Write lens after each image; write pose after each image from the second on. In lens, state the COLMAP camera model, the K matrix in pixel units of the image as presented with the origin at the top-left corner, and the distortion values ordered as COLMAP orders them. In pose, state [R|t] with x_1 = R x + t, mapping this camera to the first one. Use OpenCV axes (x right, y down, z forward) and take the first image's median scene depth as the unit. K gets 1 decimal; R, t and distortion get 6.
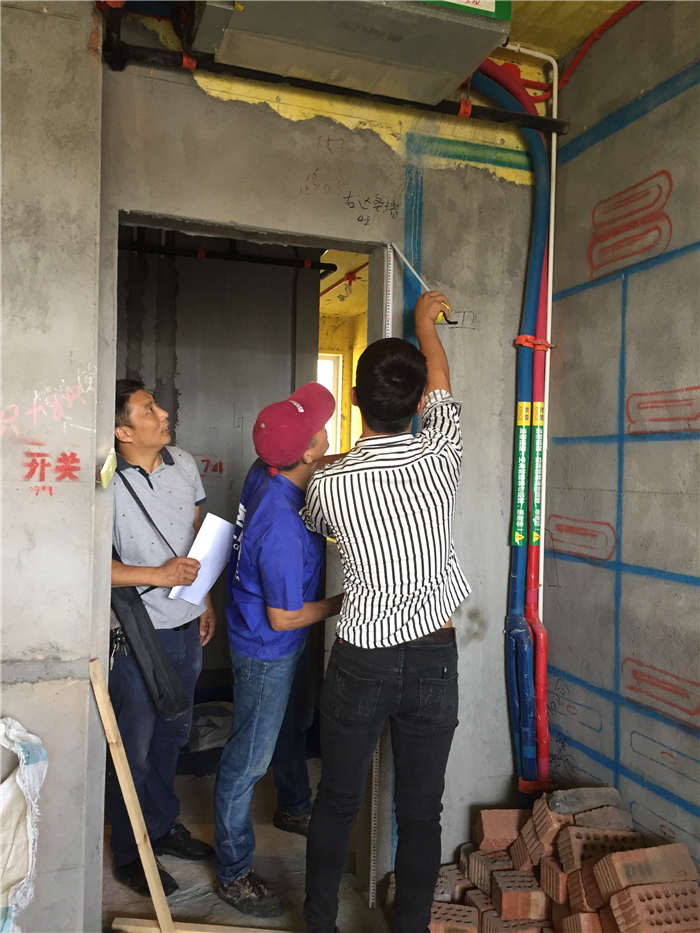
lens RADIAL K [[805.1, 0, 349.9], [0, 805.1, 465.1], [0, 0, 1]] dist [0.033047, -0.020611]
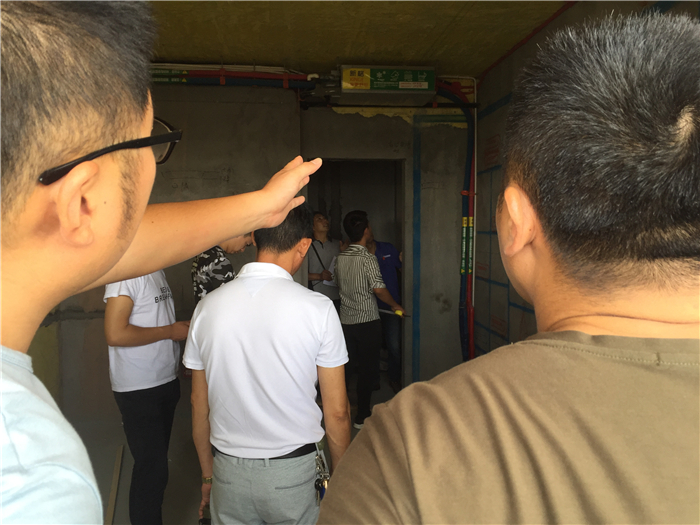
lens RADIAL K [[604.0, 0, 350.3], [0, 604.0, 263.3], [0, 0, 1]] dist [0.033047, -0.020611]
pose [[0.968877, -0.008606, -0.247391, 0.336279], [0.023917, 0.997974, 0.058949, -0.054662], [0.246383, -0.063031, 0.967121, -0.914207]]
